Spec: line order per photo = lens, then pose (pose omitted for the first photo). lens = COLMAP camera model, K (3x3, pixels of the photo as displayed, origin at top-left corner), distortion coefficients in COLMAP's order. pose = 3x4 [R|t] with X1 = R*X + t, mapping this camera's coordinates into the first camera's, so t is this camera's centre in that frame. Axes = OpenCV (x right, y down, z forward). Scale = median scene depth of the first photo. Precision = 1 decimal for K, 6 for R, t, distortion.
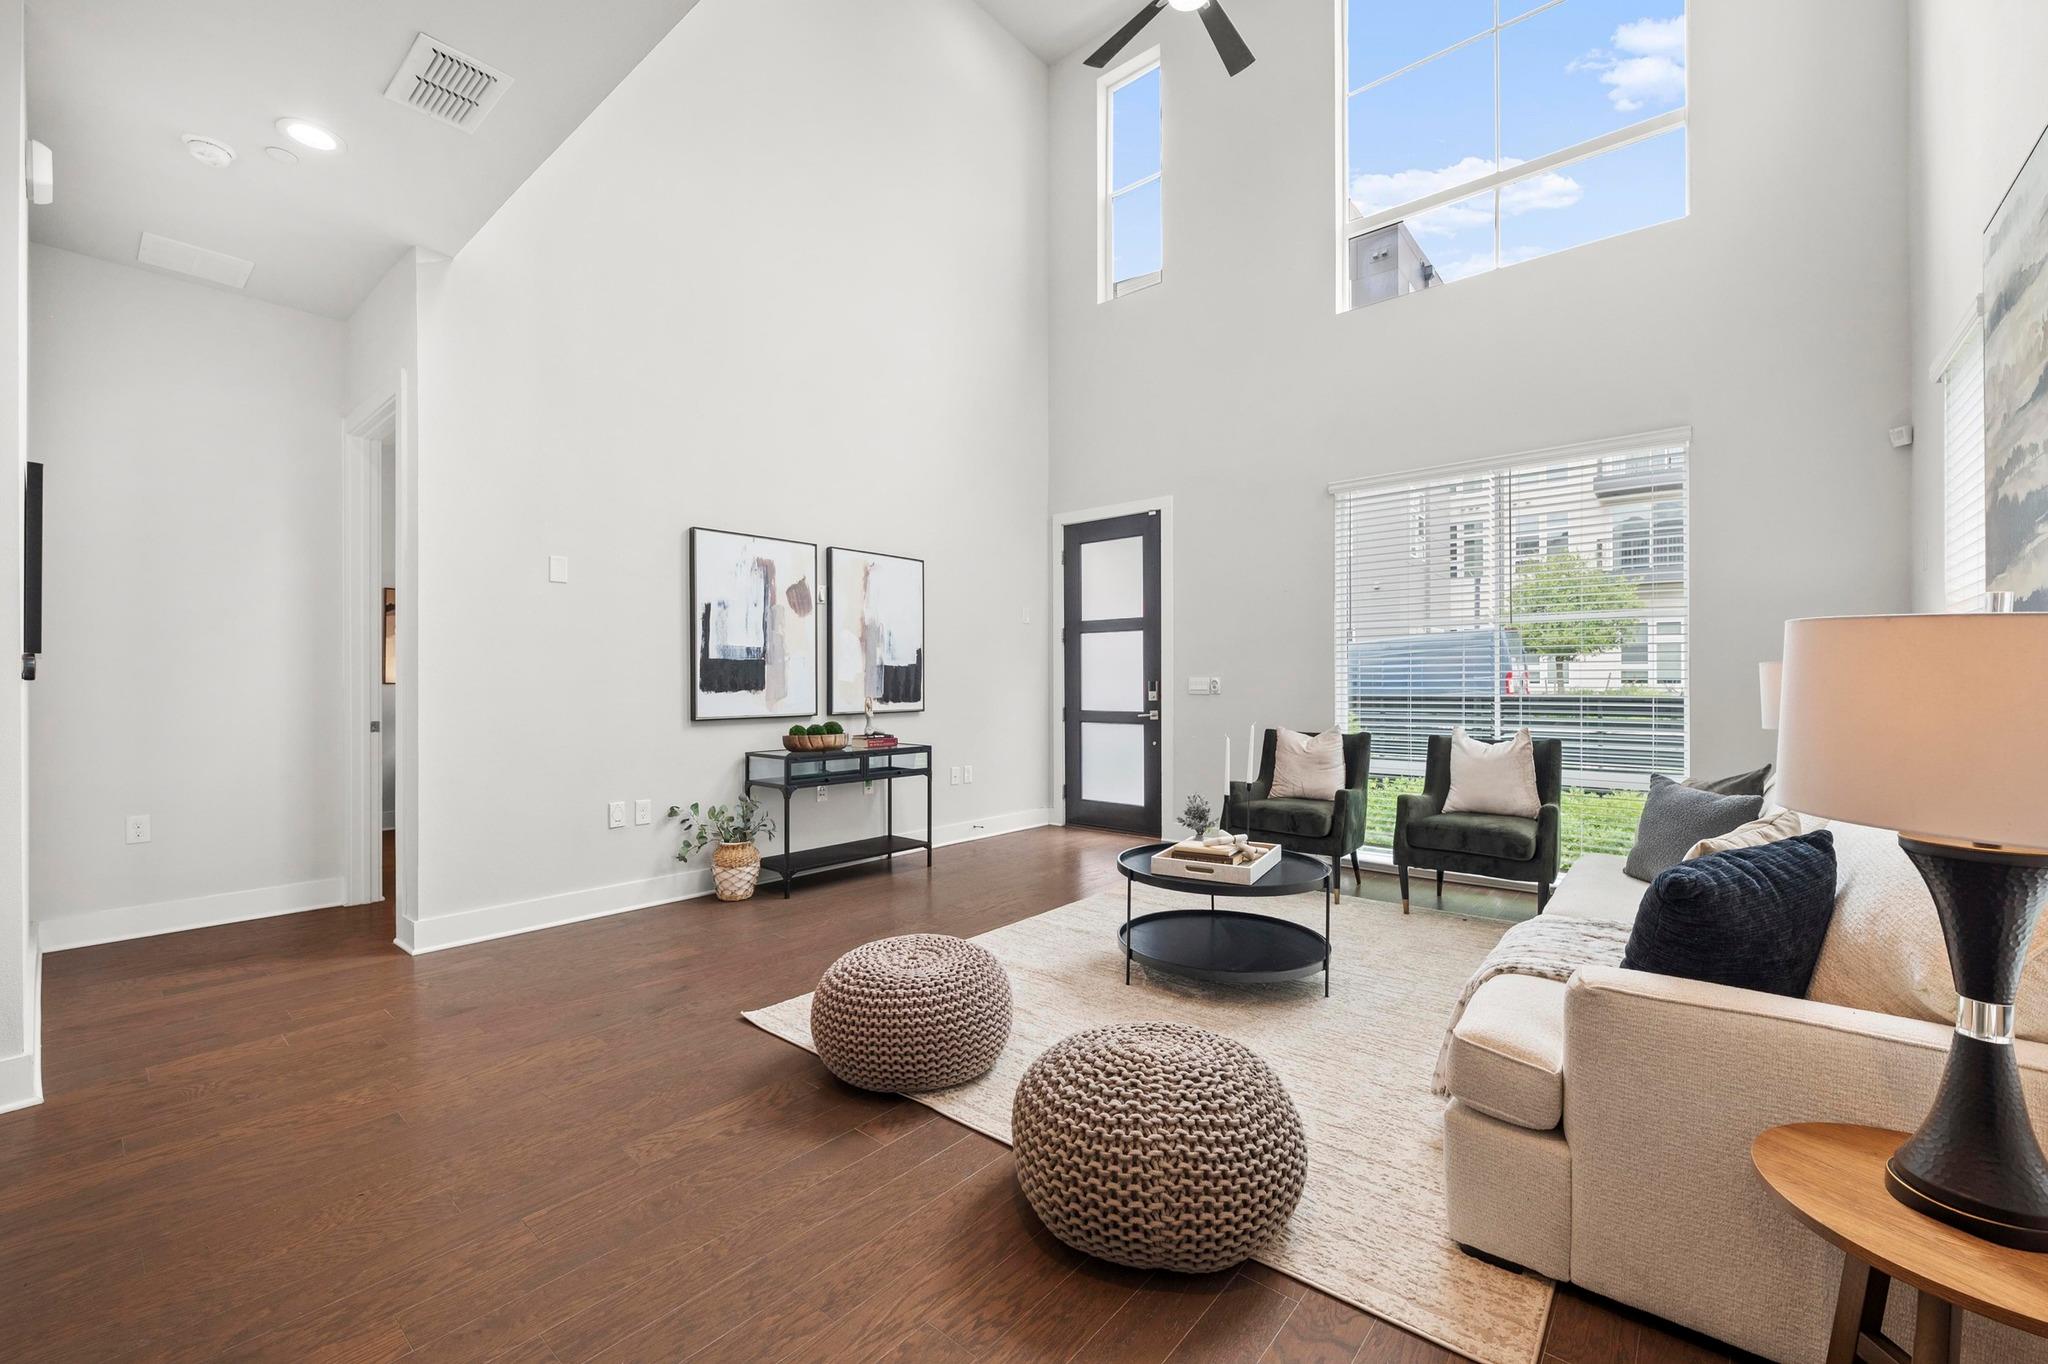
lens RADIAL K [[836.2, 0, 1024.0], [0, 836.2, 682.0], [0, 0, 1]] dist [-0.000933, -0.000001]
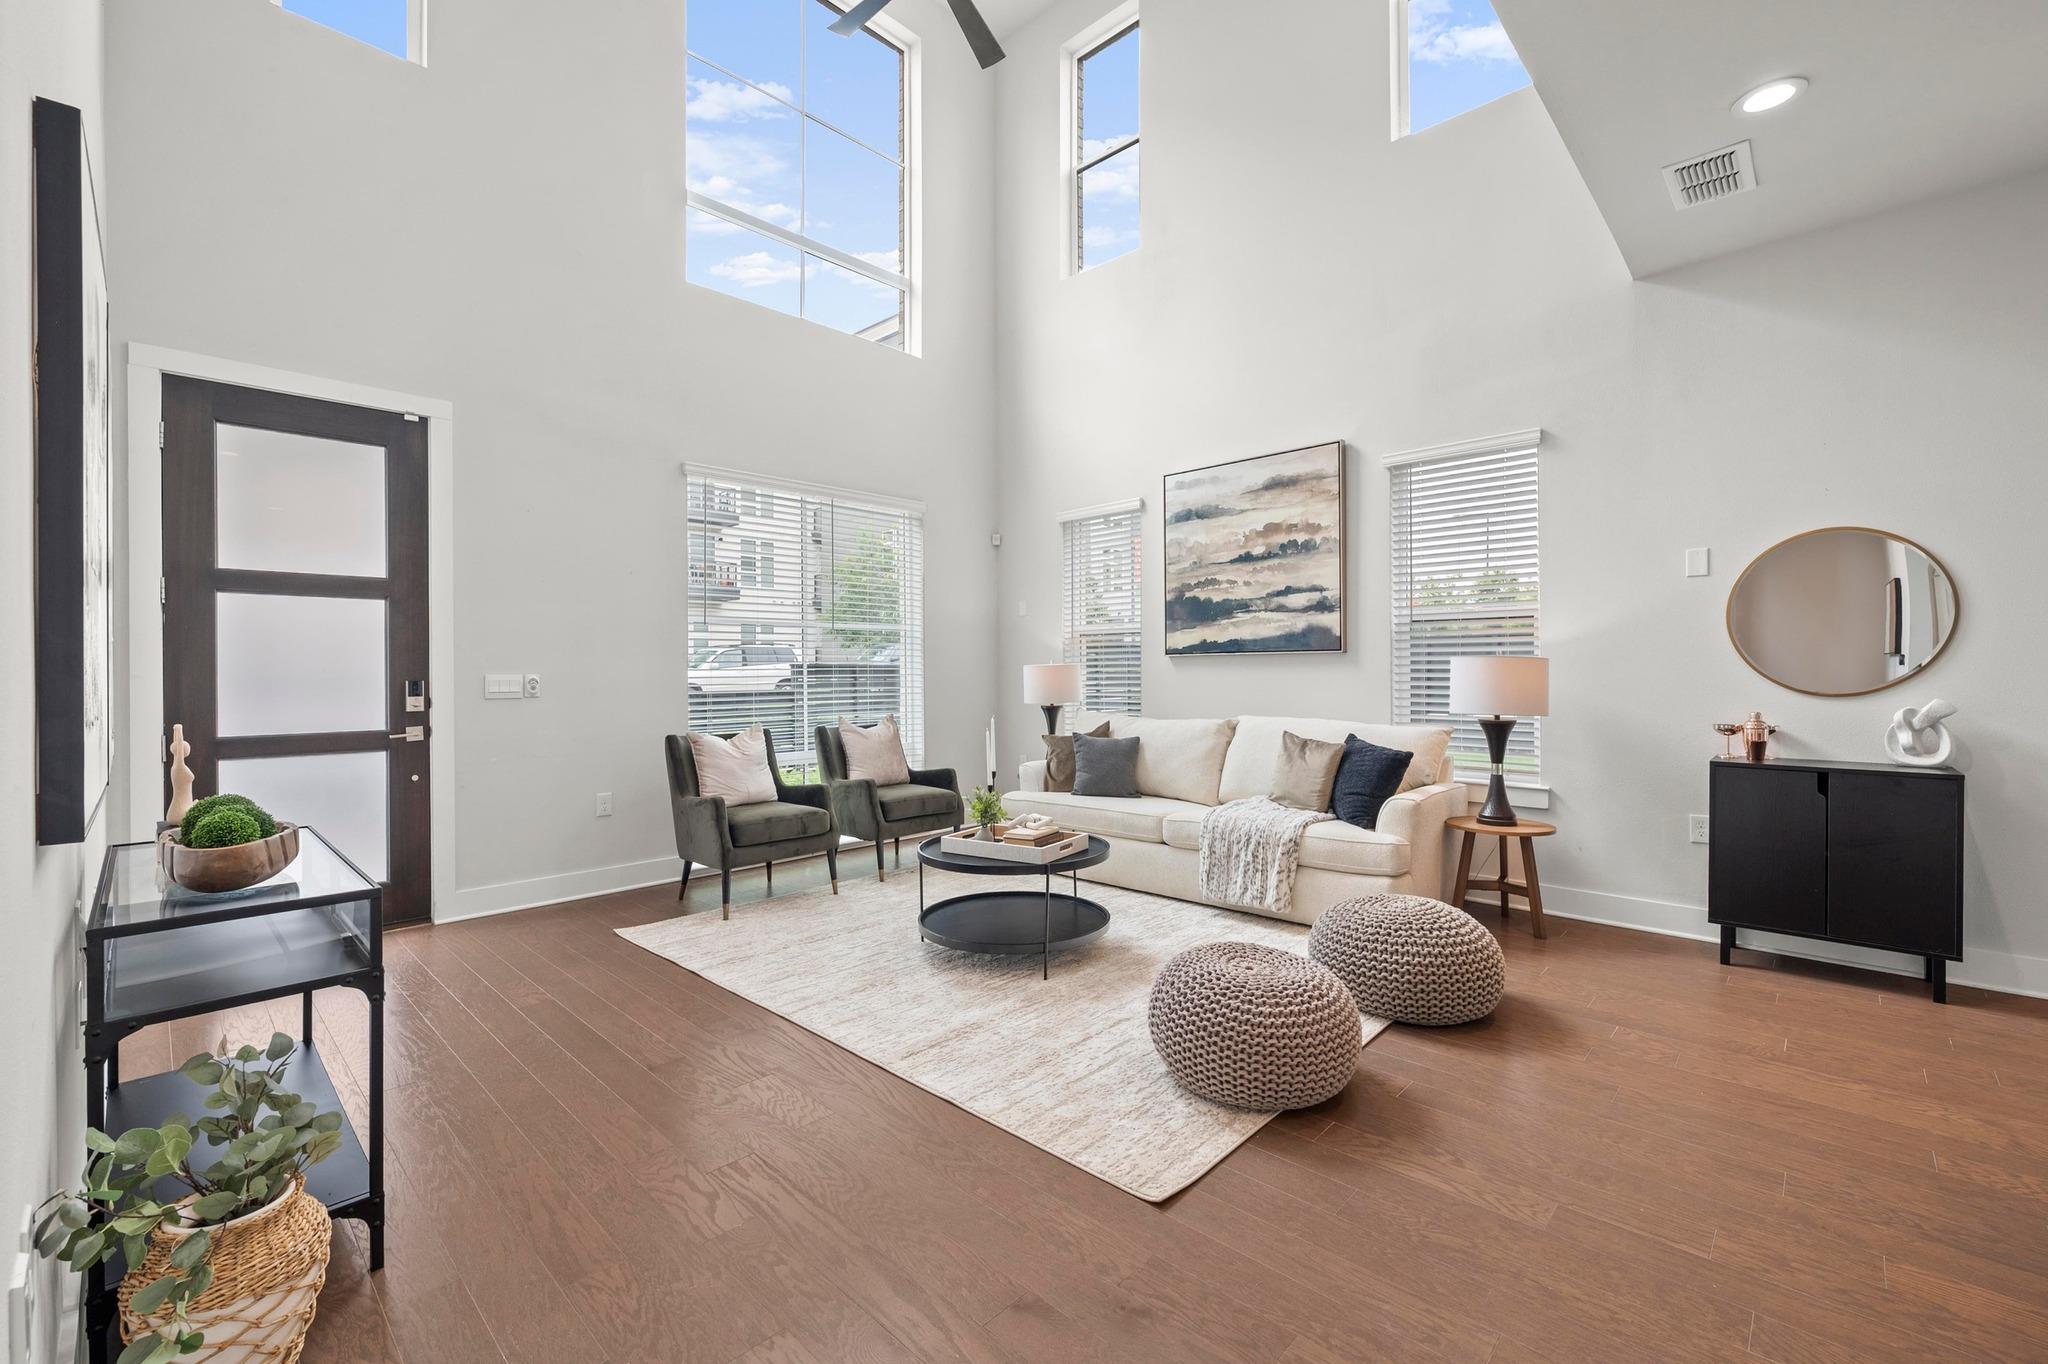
lens RADIAL K [[847.4, 0, 1025.4], [0, 847.4, 673.8], [0, 0, 1]] dist [-0.001532, -0.000129]
pose [[0.066627, -0.002501, 0.997775, -0.573543], [0.005896, 0.999980, 0.002113, -0.006431], [-0.997761, 0.005742, 0.066640, 0.609759]]
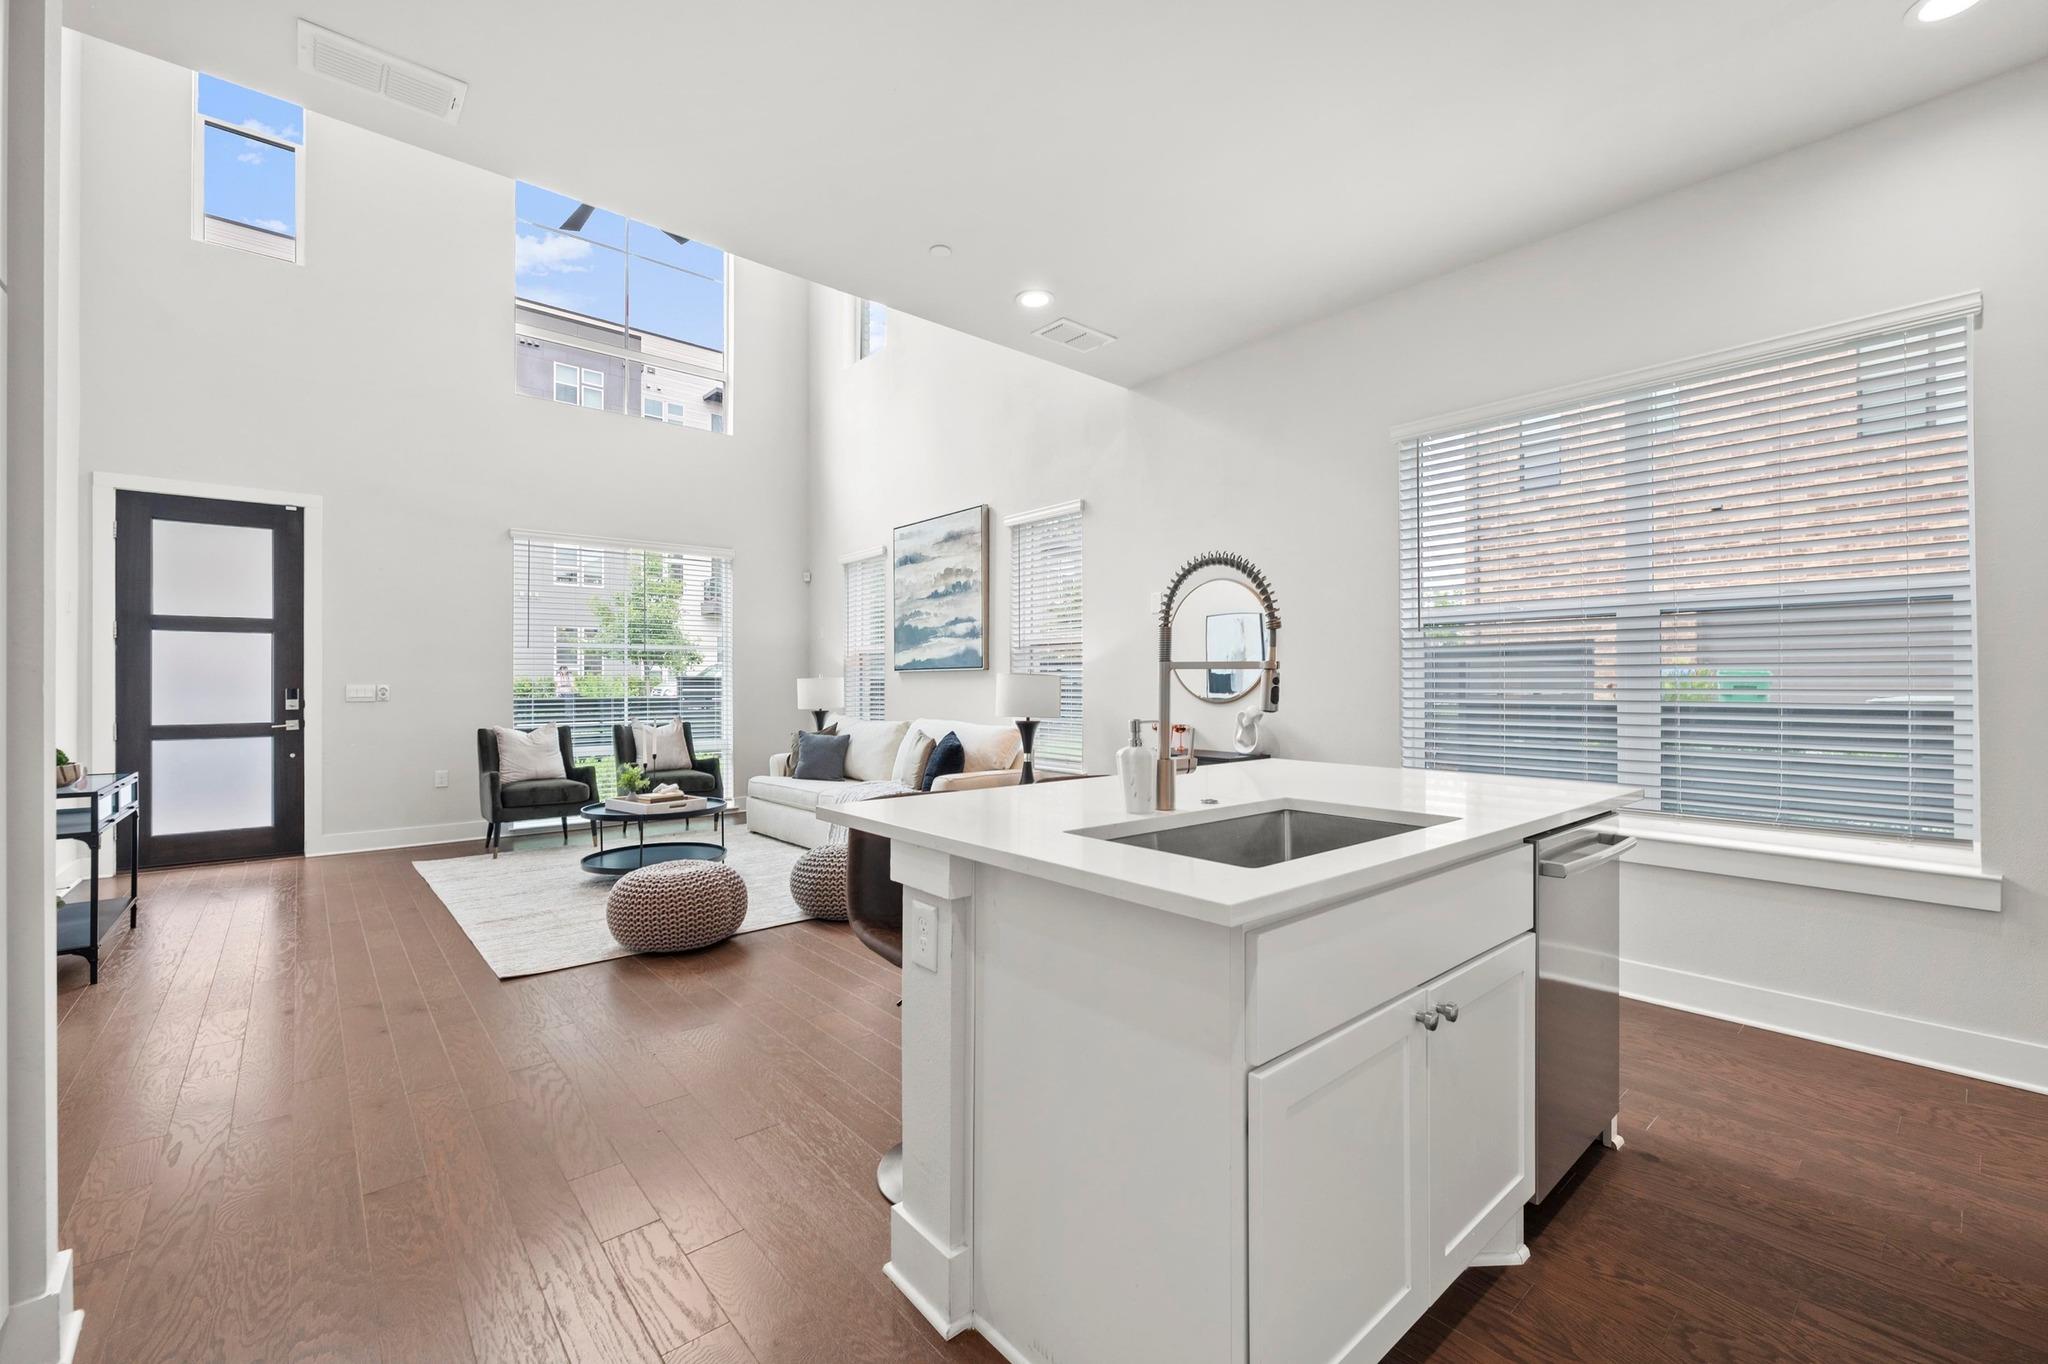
lens RADIAL K [[839.8, 0, 1024.0], [0, 839.8, 682.0], [0, 0, 1]] dist [-0.000425, -0.000053]
pose [[0.163055, 0.003126, 0.986612, -0.791201], [0.002977, 0.999989, -0.003660, -0.003479], [-0.986612, 0.003534, 0.163044, 0.052343]]
